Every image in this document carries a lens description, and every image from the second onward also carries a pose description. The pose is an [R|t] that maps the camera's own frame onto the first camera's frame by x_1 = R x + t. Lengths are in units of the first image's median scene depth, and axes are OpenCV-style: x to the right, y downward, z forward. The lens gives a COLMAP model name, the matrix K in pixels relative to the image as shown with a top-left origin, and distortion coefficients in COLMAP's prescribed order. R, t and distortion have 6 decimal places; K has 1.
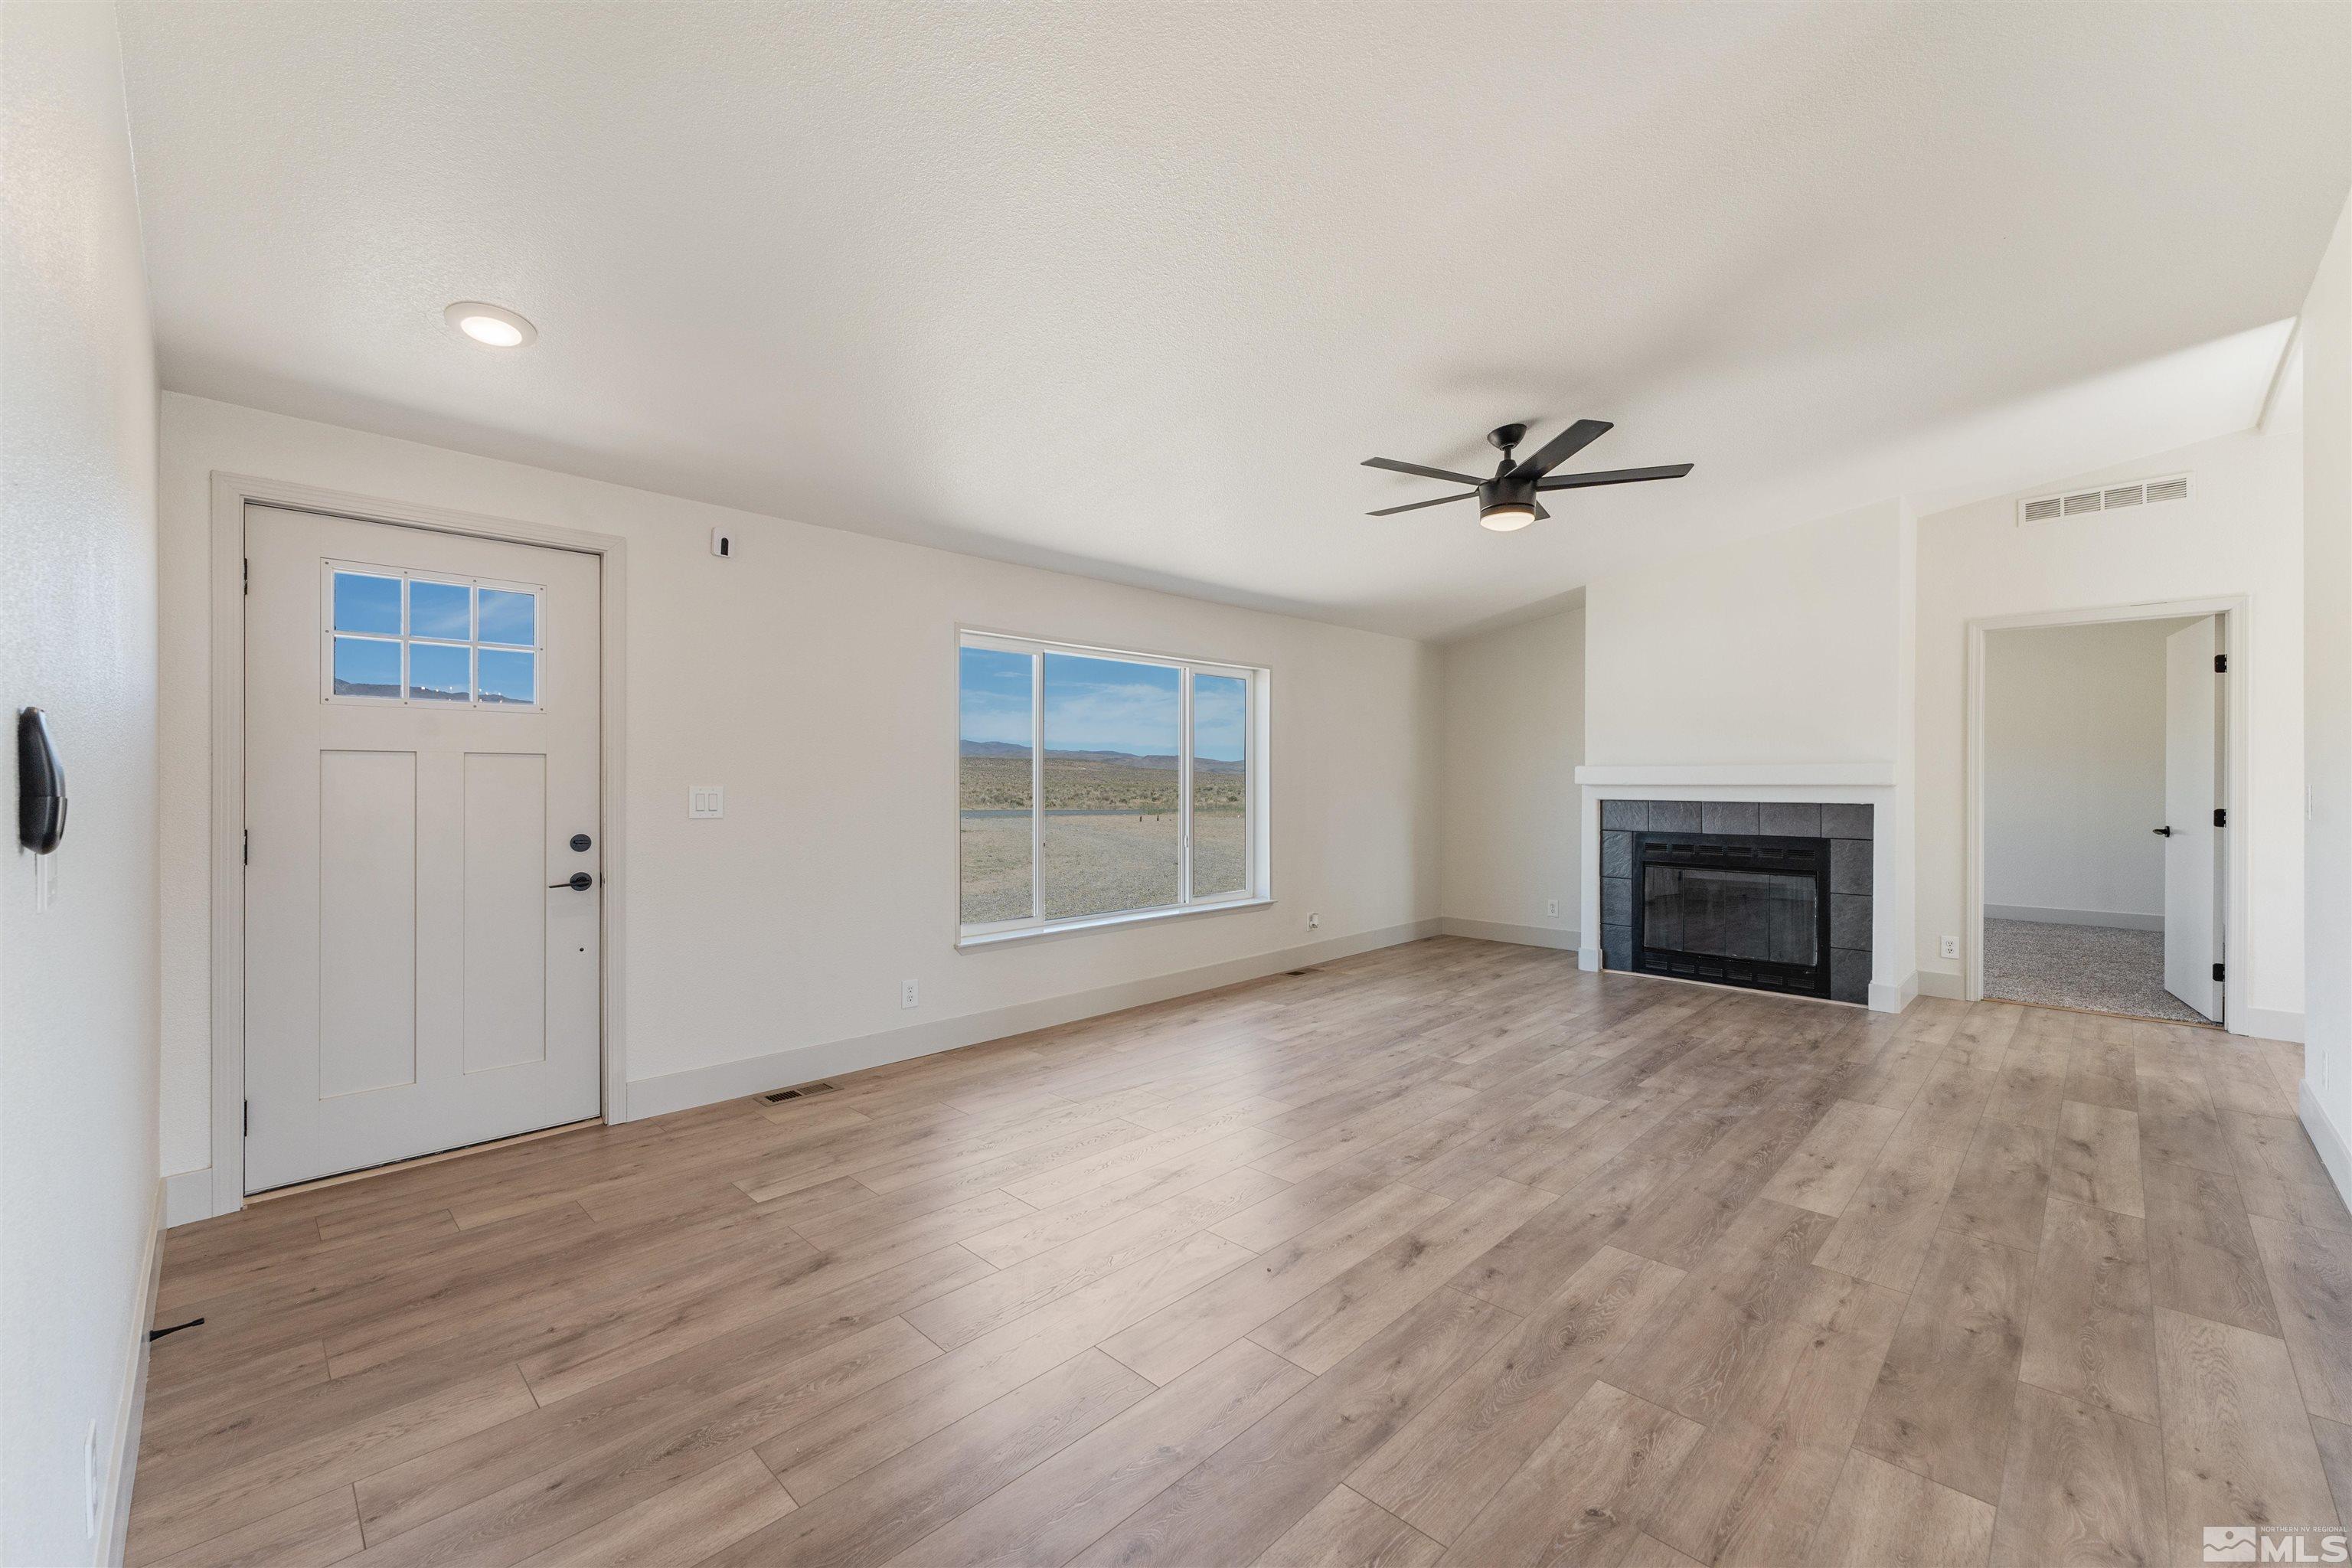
lens RADIAL K [[934.5, 0, 1176.0], [0, 934.5, 784.0], [0, 0, 1]] dist [0.000331, 0.000043]
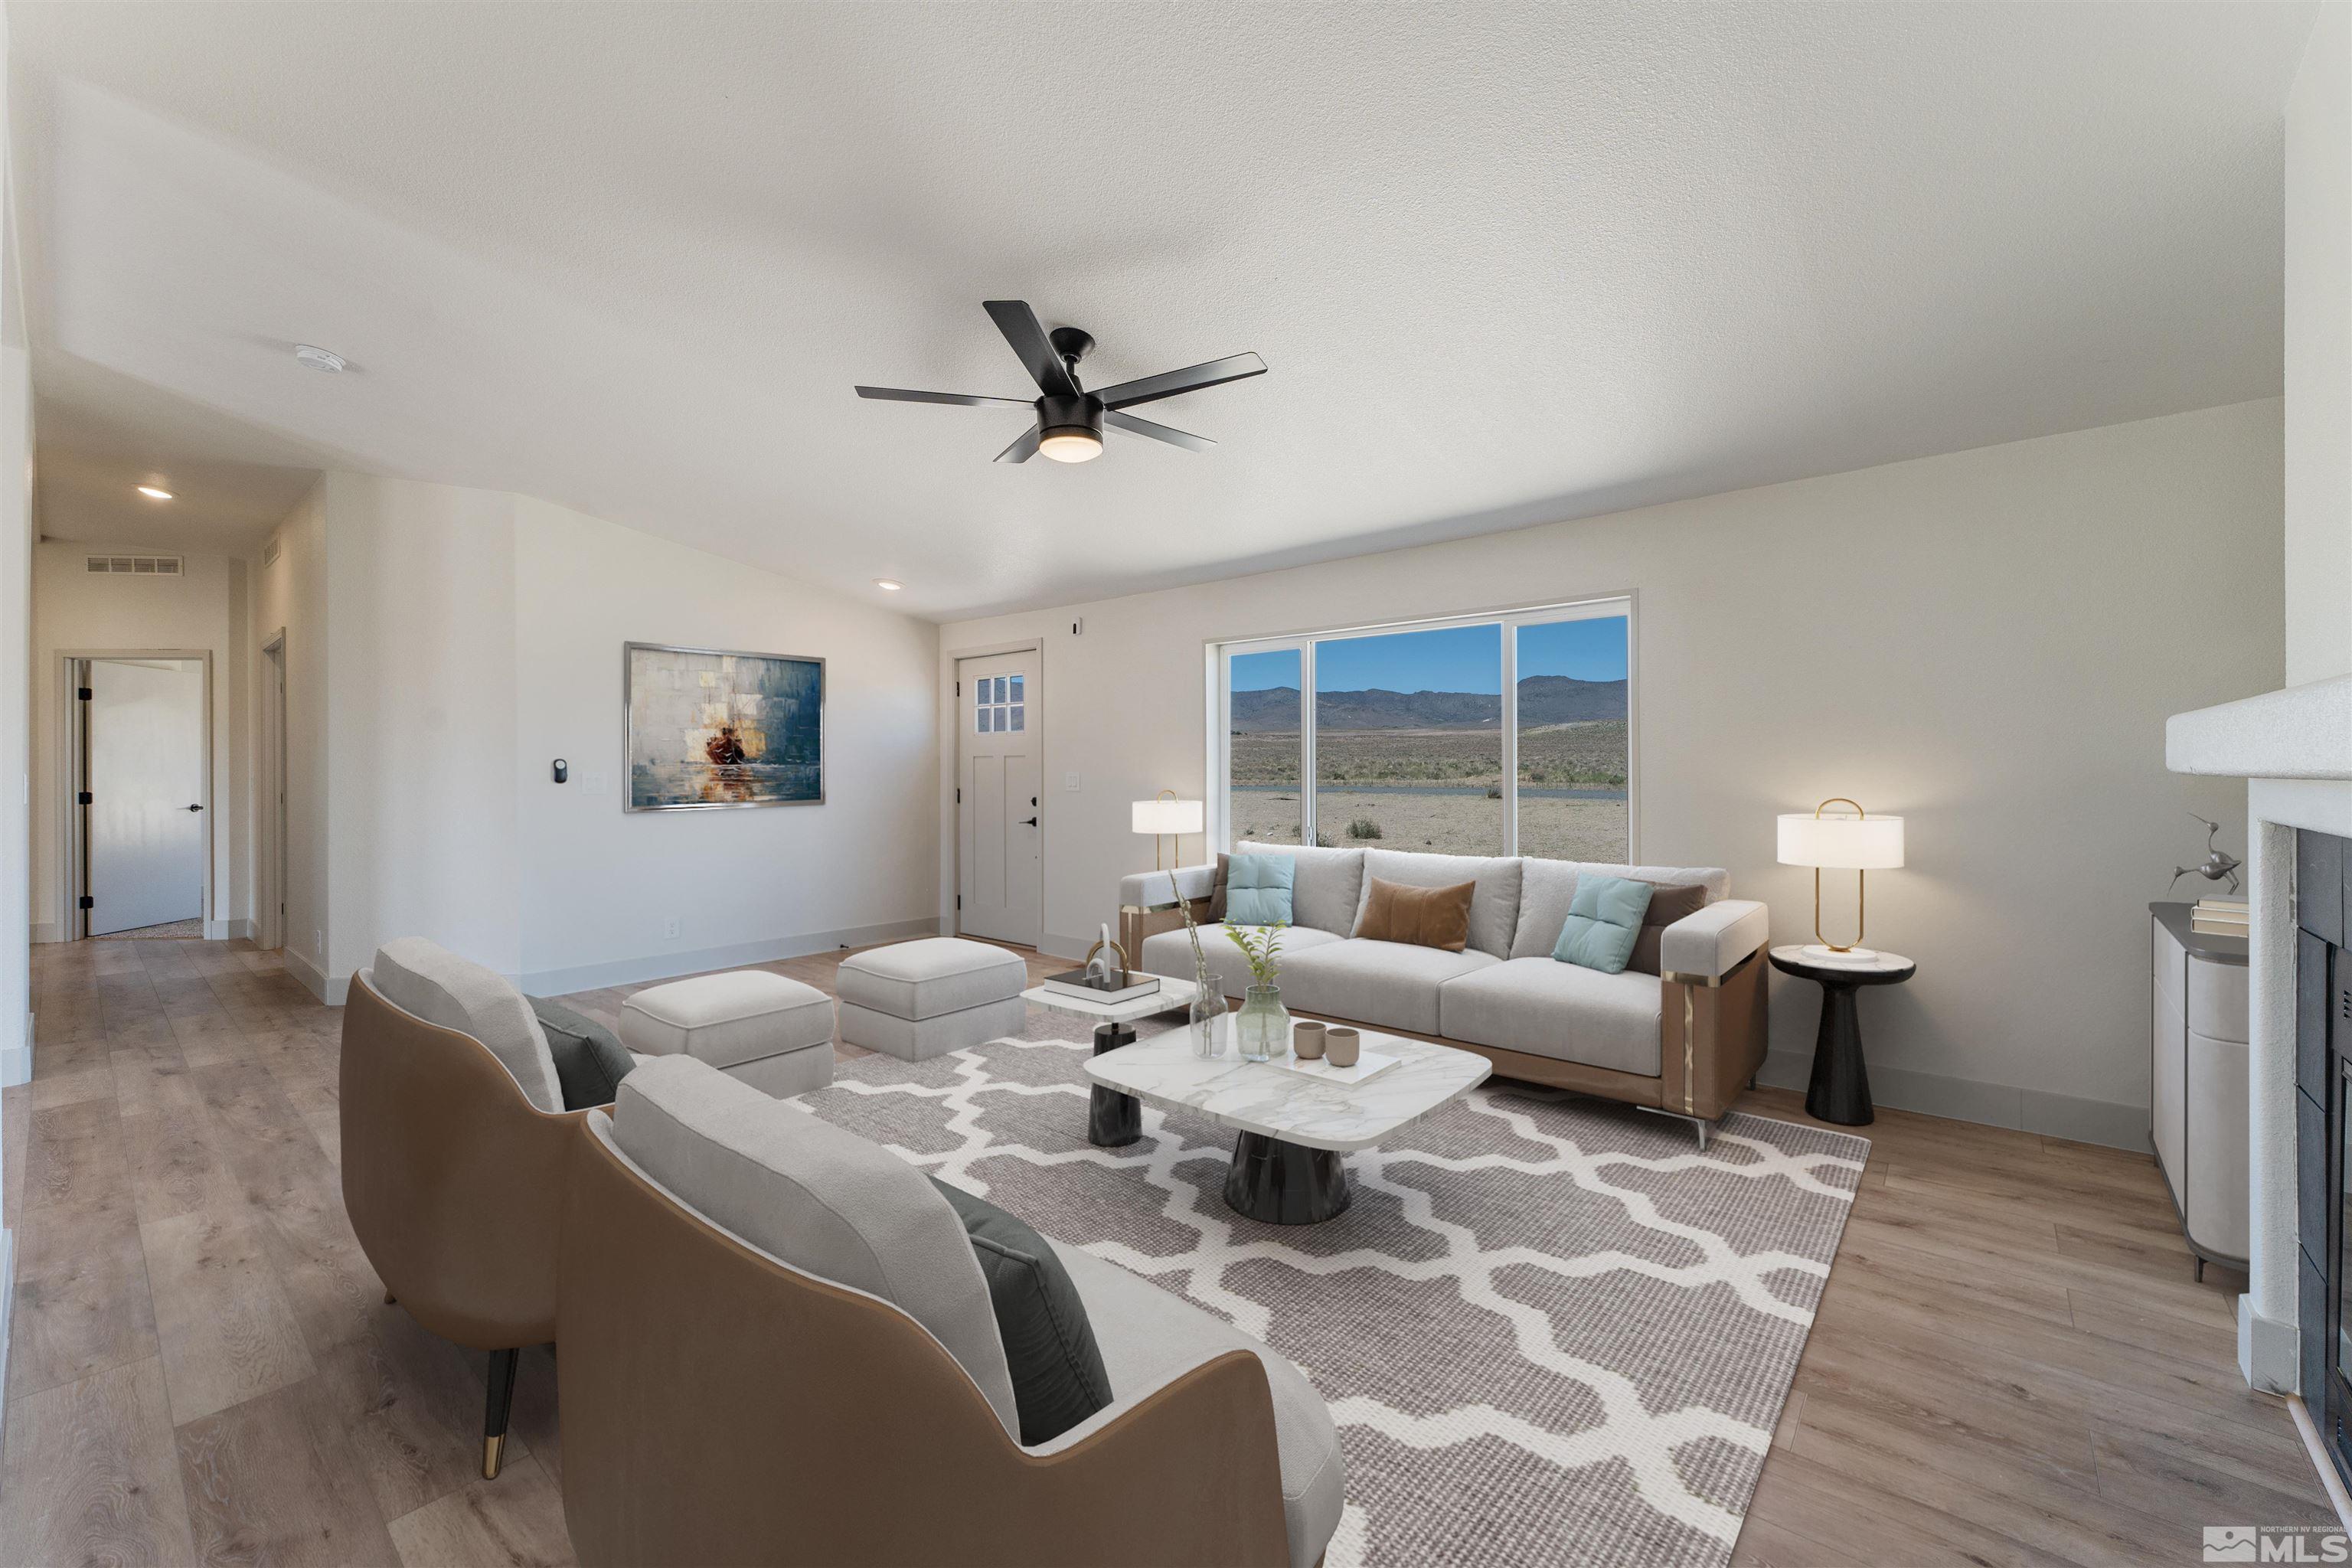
lens RADIAL K [[934.5, 0, 1176.0], [0, 934.5, 784.0], [0, 0, 1]] dist [0.000331, 0.000043]
pose [[0.090105, 0.015290, -0.995815, 1.353418], [-0.003224, 0.999881, 0.015061, -0.002371], [0.995927, 0.001853, 0.090144, 1.175730]]
